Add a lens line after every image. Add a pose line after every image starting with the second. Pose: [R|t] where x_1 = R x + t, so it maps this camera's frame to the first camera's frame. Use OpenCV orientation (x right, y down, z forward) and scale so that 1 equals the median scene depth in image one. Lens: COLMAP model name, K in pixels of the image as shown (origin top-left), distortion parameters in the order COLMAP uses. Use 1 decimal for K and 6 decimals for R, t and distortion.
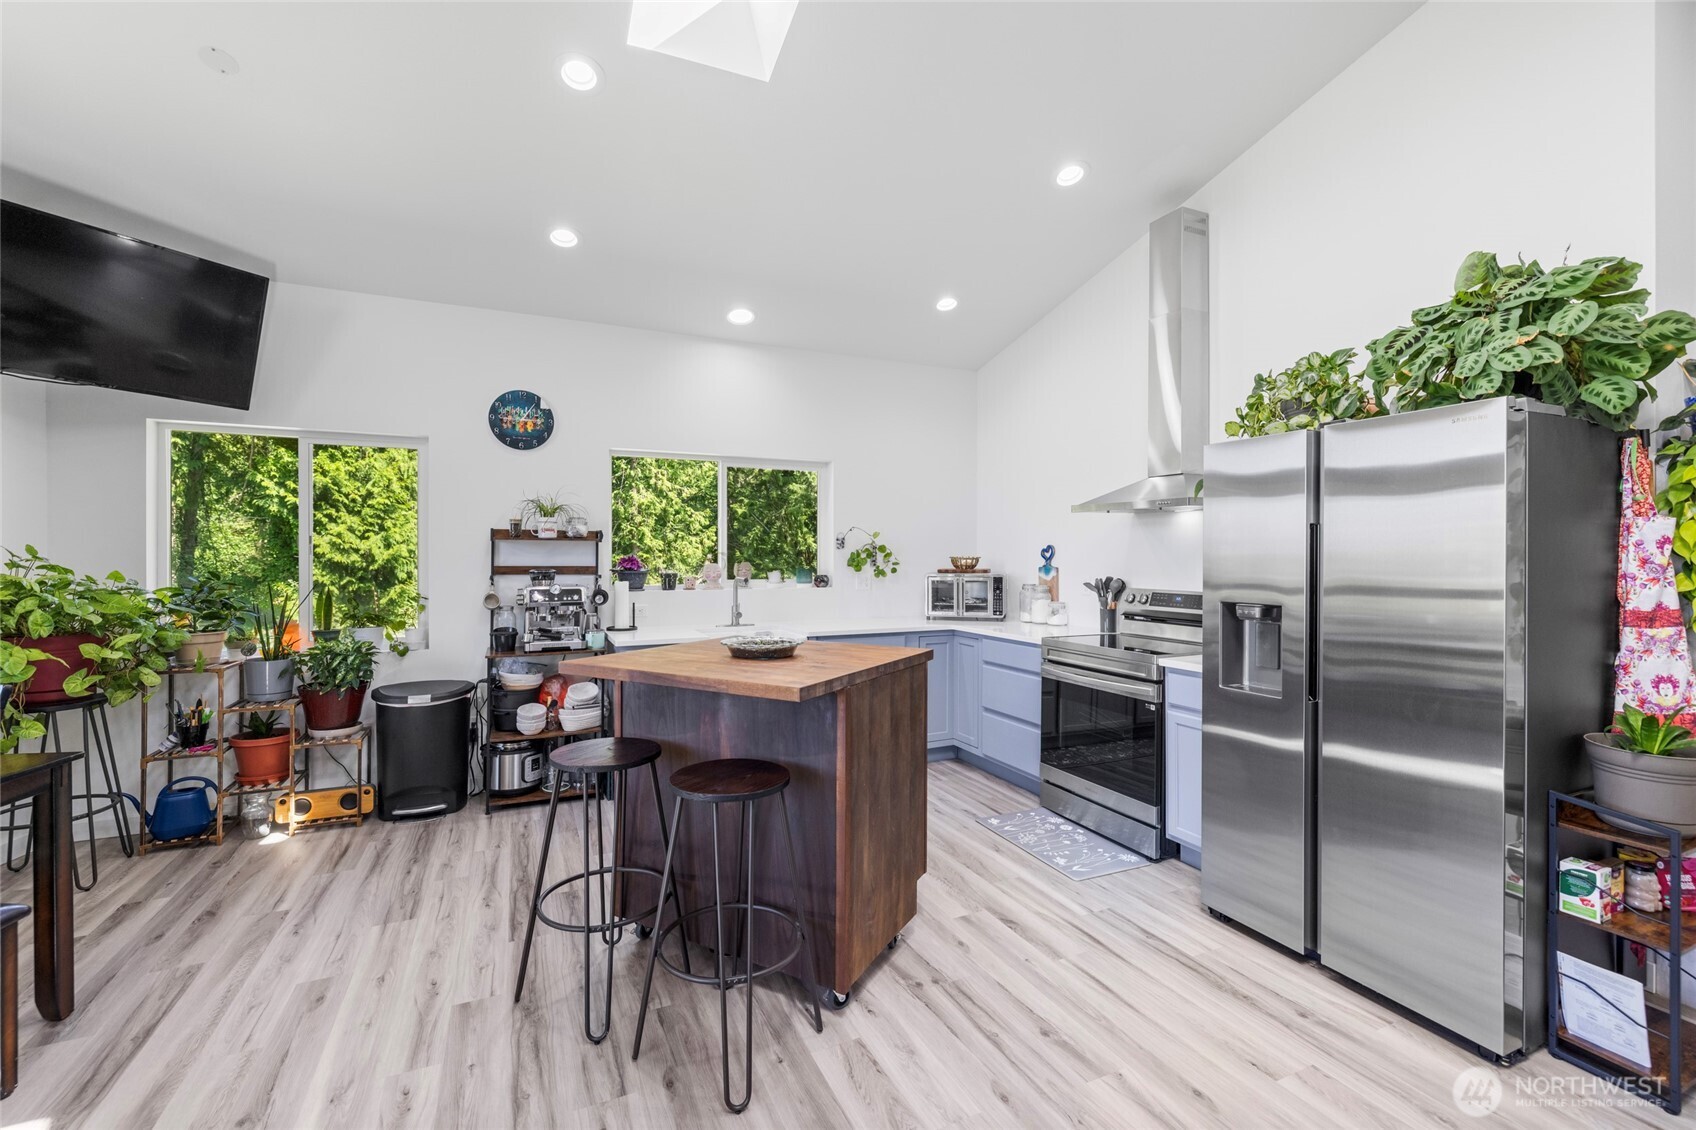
lens RADIAL K [[717.4, 0, 854.9], [0, 717.4, 554.2], [0, 0, 1]] dist [0.000709, -0.000477]
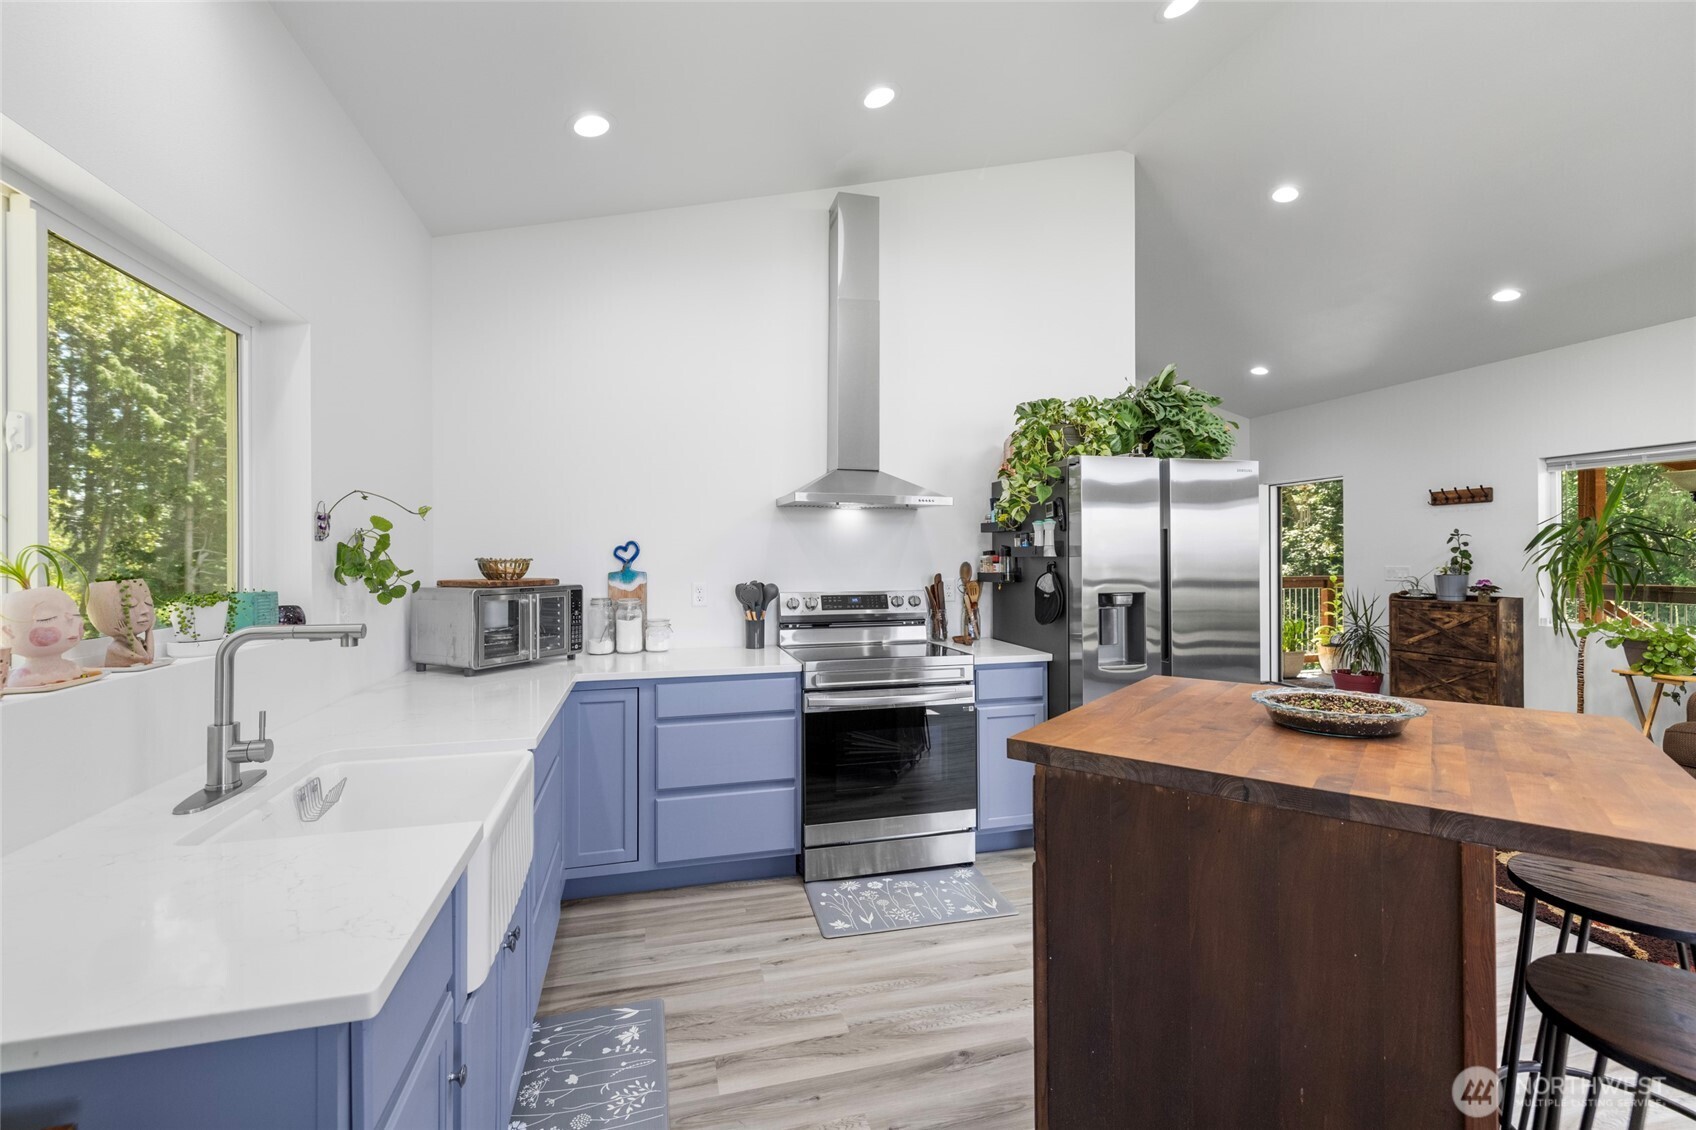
lens RADIAL K [[717.4, 0, 846.7], [0, 717.4, 572.3], [0, 0, 1]] dist [0.000709, -0.000477]
pose [[0.189425, -0.021900, 0.981651, -0.472373], [0.004783, 0.999760, 0.021381, 0.005077], [-0.981884, 0.000645, 0.189484, 0.810770]]
